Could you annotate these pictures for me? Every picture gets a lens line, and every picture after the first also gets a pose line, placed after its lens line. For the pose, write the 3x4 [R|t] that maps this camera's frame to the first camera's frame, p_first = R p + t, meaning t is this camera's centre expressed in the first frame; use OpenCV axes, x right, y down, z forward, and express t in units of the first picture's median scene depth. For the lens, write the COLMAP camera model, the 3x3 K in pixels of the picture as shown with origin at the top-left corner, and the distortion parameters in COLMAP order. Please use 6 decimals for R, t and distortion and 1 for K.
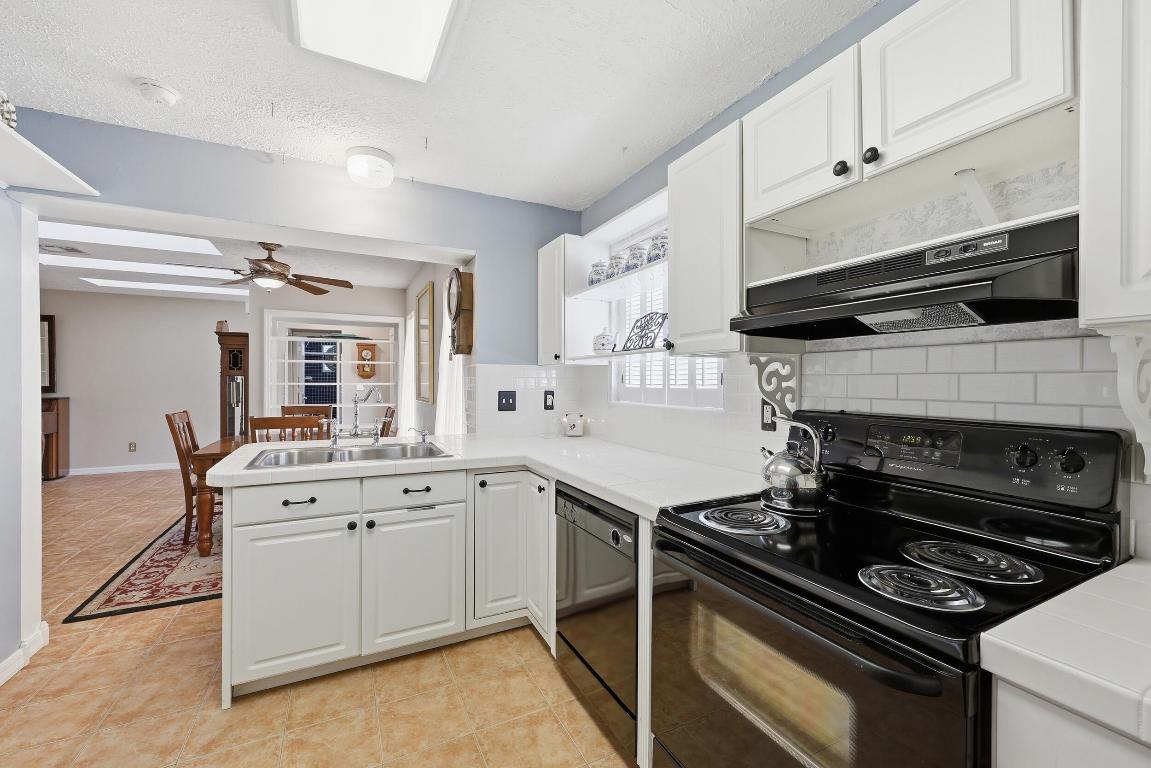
lens RADIAL K [[464.9, 0, 574.6], [0, 464.9, 382.5], [0, 0, 1]] dist [-0.001902, 0.000471]
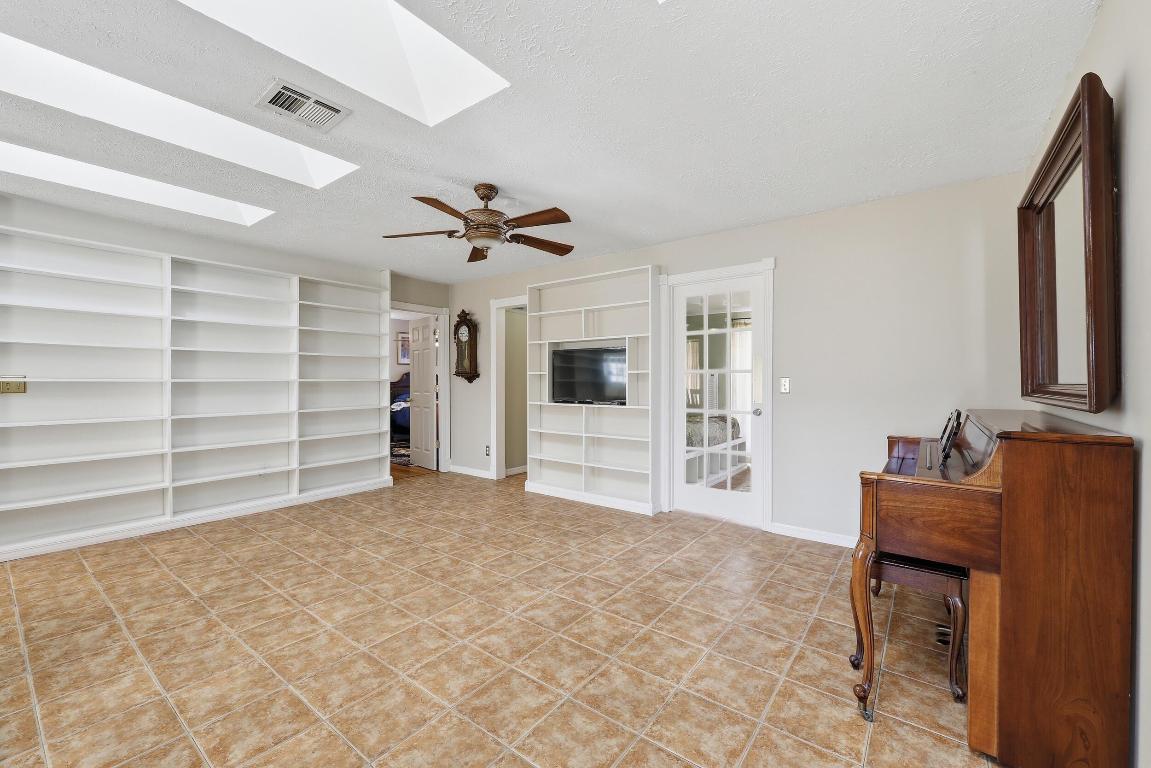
lens RADIAL K [[463.7, 0, 576.0], [0, 463.7, 380.3], [0, 0, 1]] dist [0.000189, 0.000030]
pose [[-0.899957, -0.005991, -0.435938, -1.731086], [-0.007233, 0.999973, 0.001189, 0.015087], [0.435919, 0.004223, -0.899976, 2.403086]]
